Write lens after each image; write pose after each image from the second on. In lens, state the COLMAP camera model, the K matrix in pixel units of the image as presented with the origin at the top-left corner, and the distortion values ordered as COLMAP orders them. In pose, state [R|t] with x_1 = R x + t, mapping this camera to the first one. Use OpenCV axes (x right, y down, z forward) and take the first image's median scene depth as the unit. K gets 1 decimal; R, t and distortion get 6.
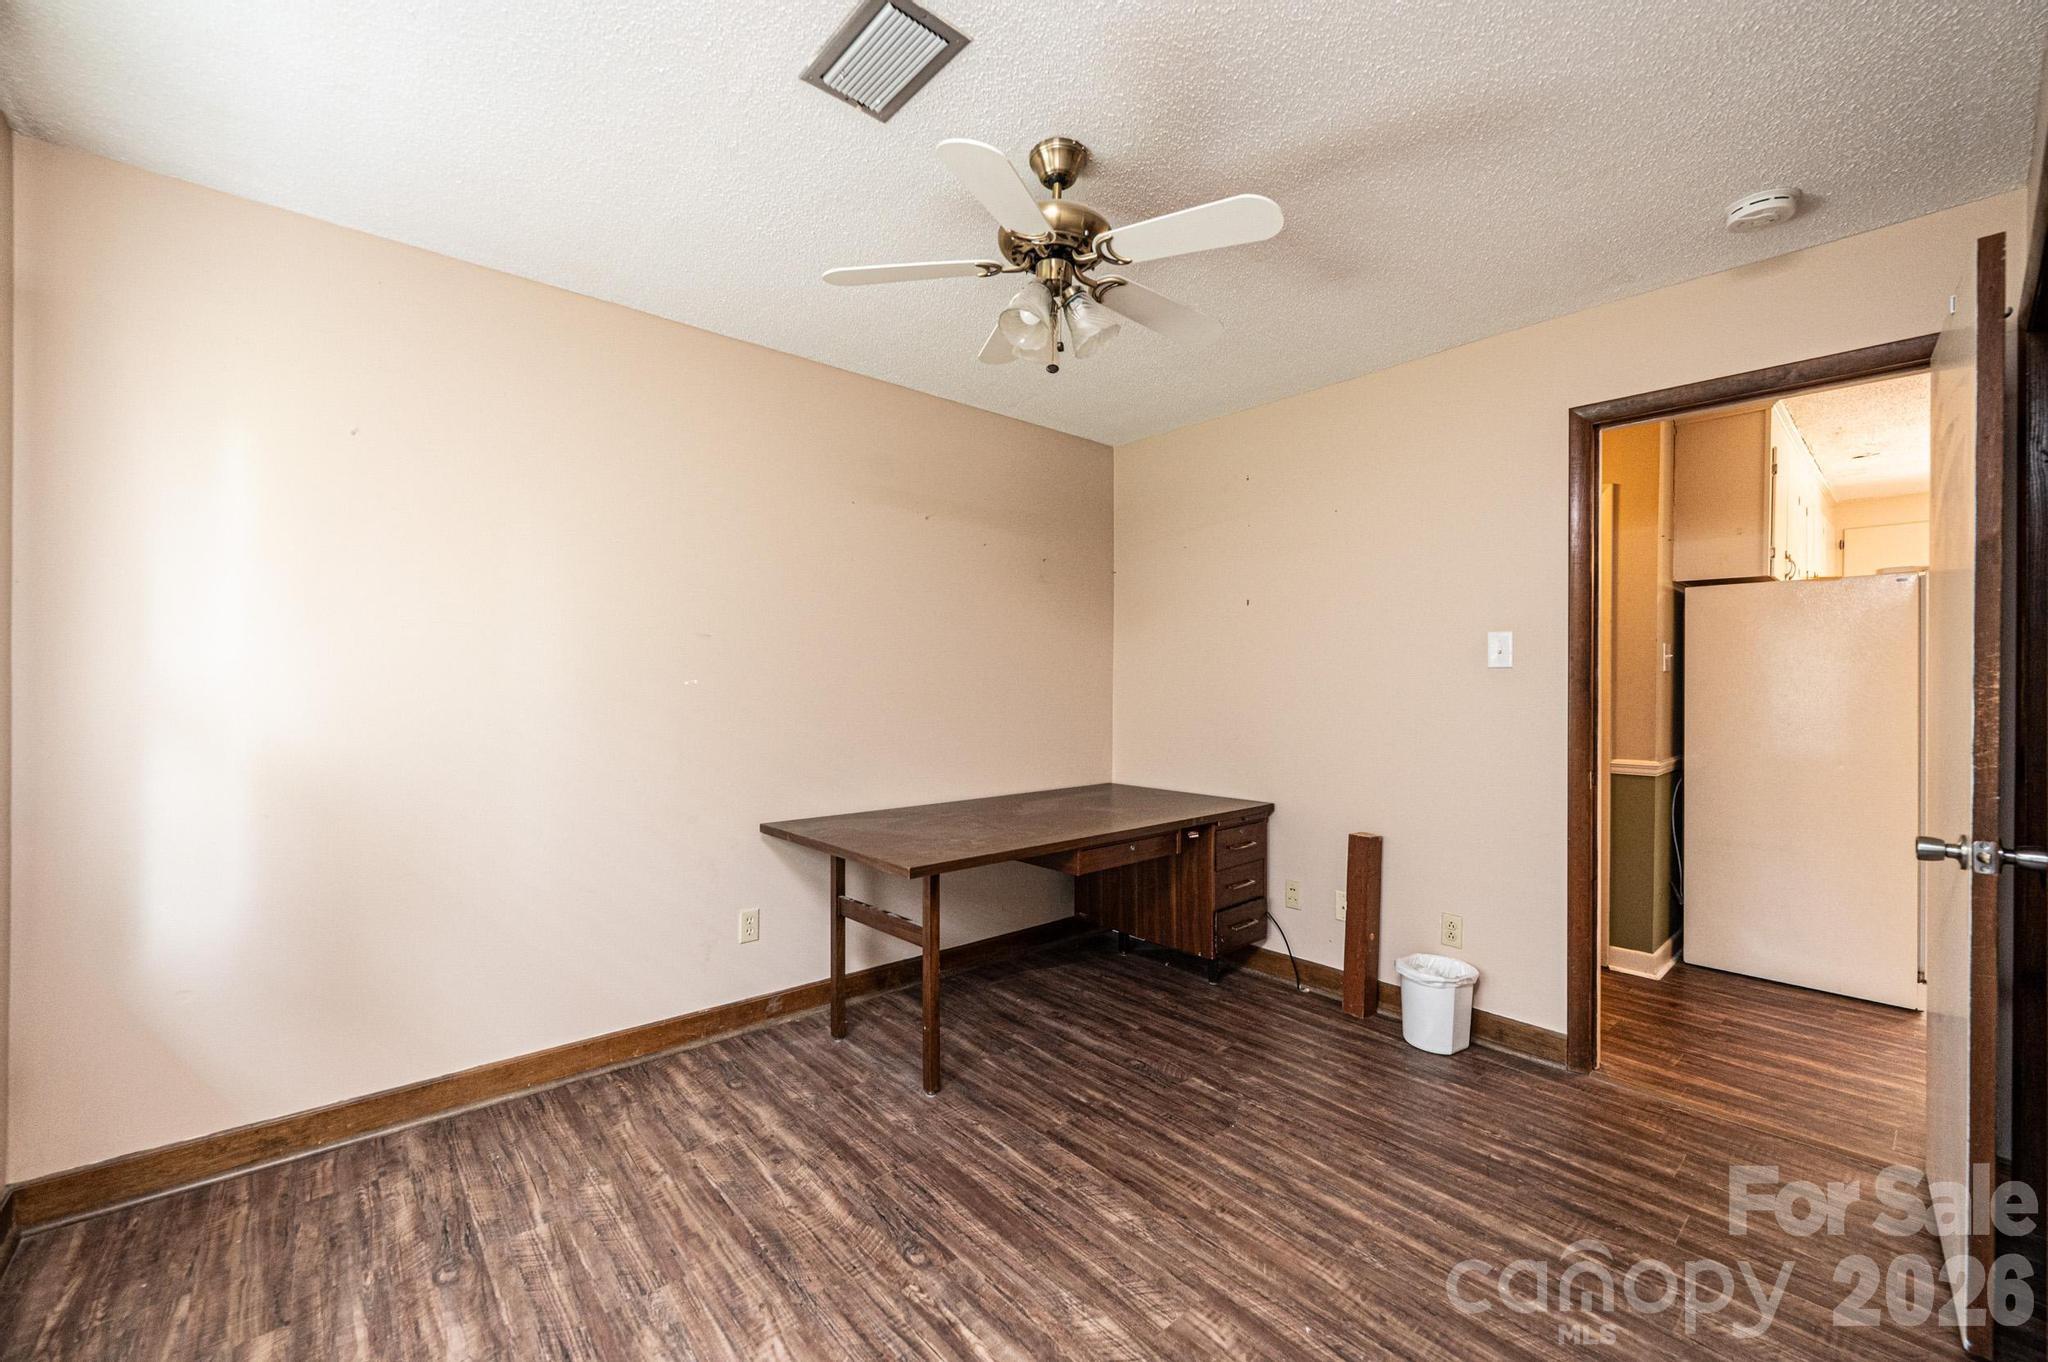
lens RADIAL K [[814.2, 0, 1026.6], [0, 814.2, 682.5], [0, 0, 1]] dist [-0.000393, 0.000119]
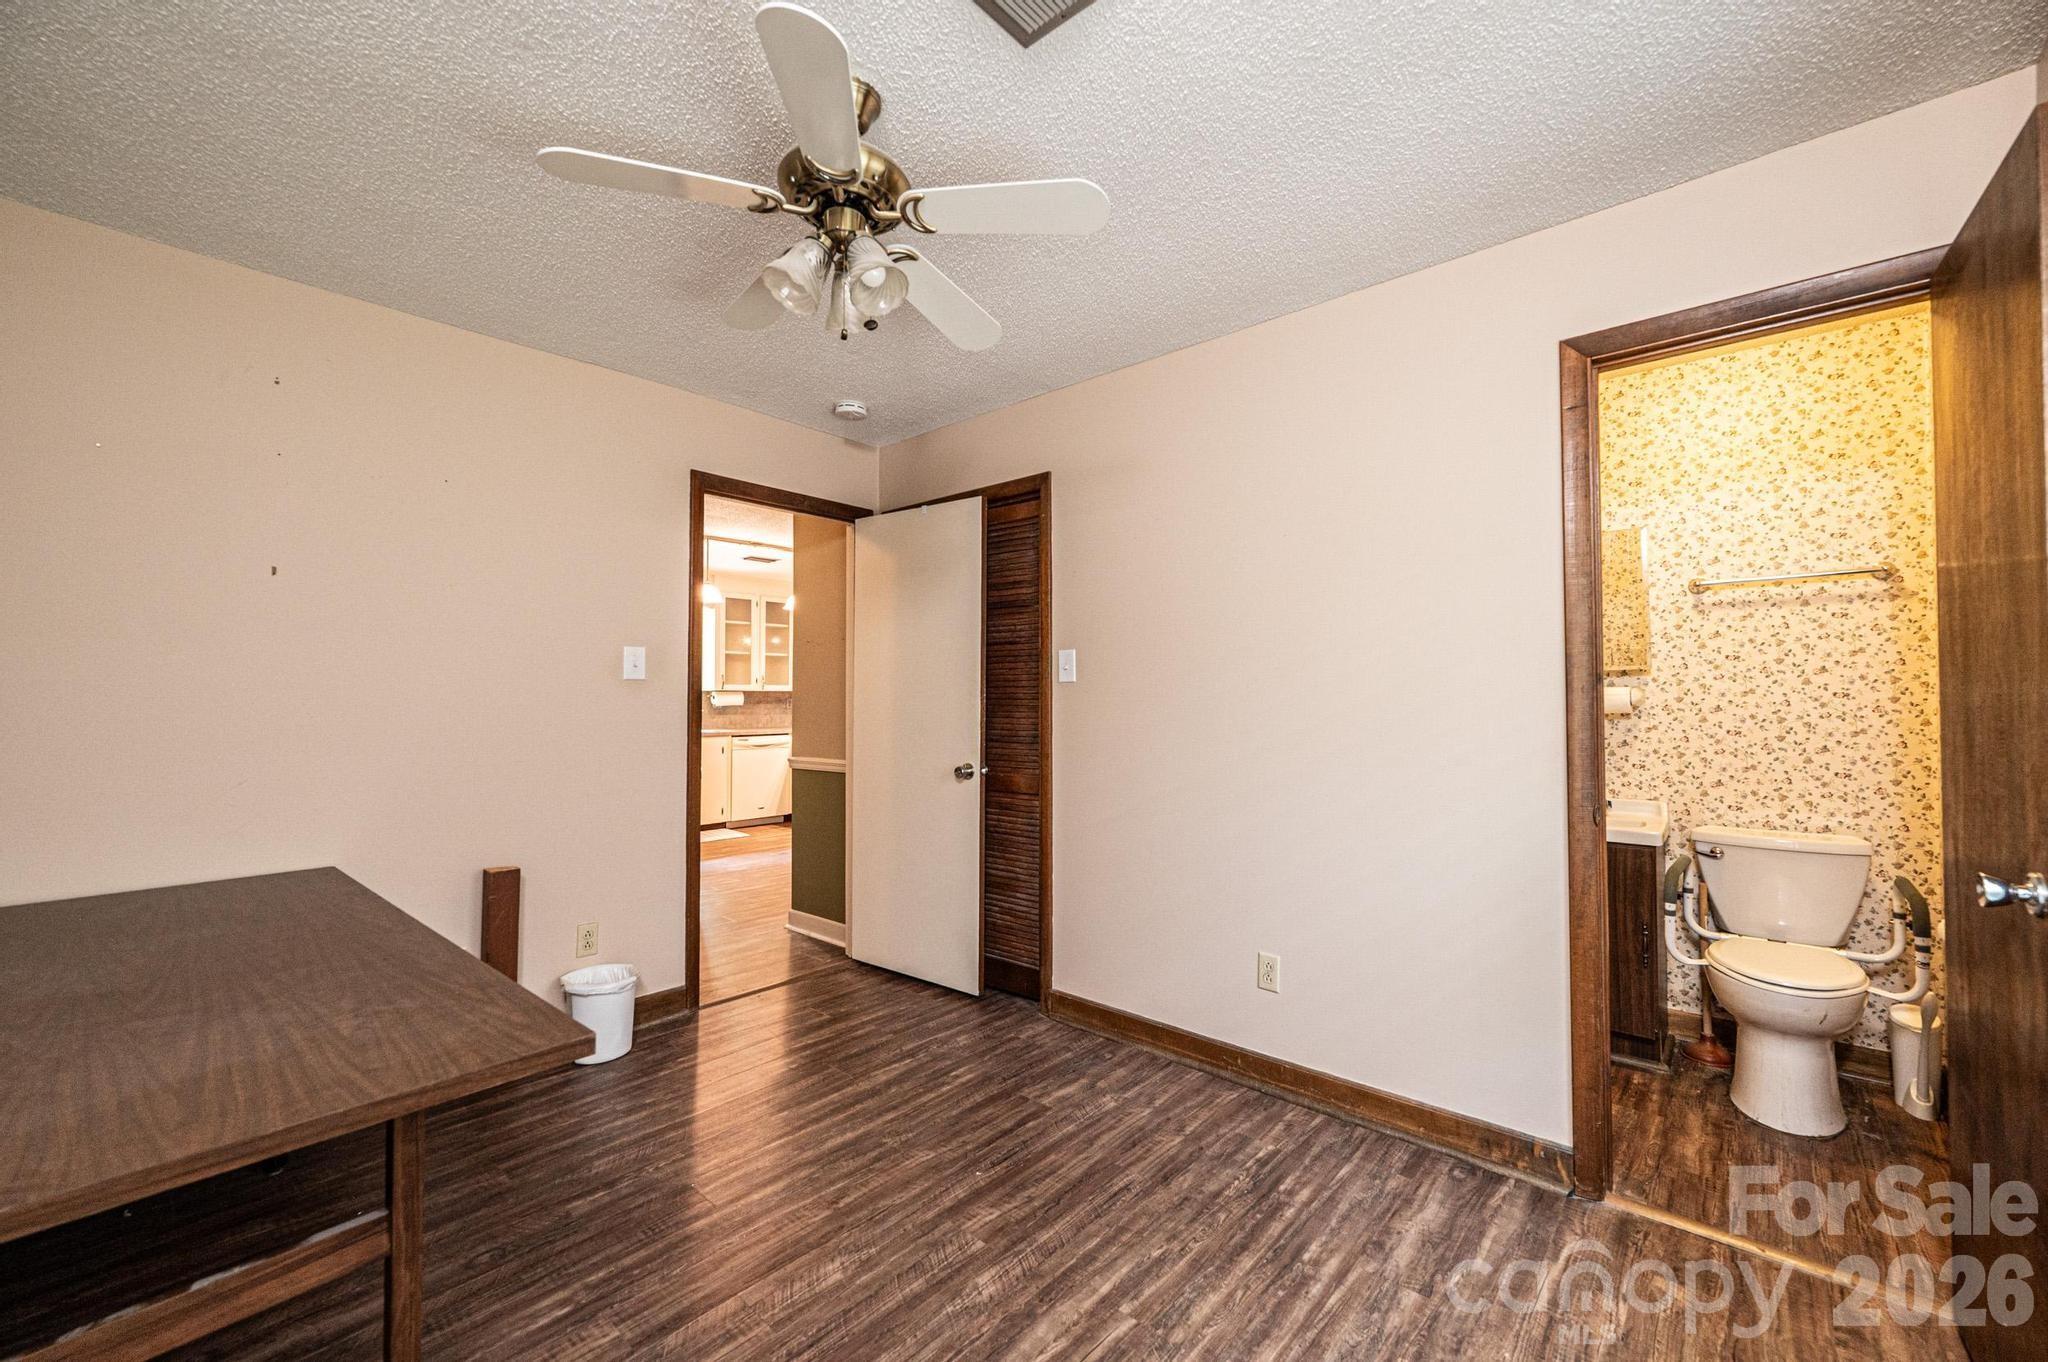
lens RADIAL K [[814.2, 0, 1026.6], [0, 814.2, 682.5], [0, 0, 1]] dist [-0.000393, 0.000119]
pose [[-0.125038, 0.013208, 0.992064, -0.789830], [-0.002917, 0.999902, -0.013680, -0.001850], [-0.992148, -0.004604, -0.124987, 0.847955]]
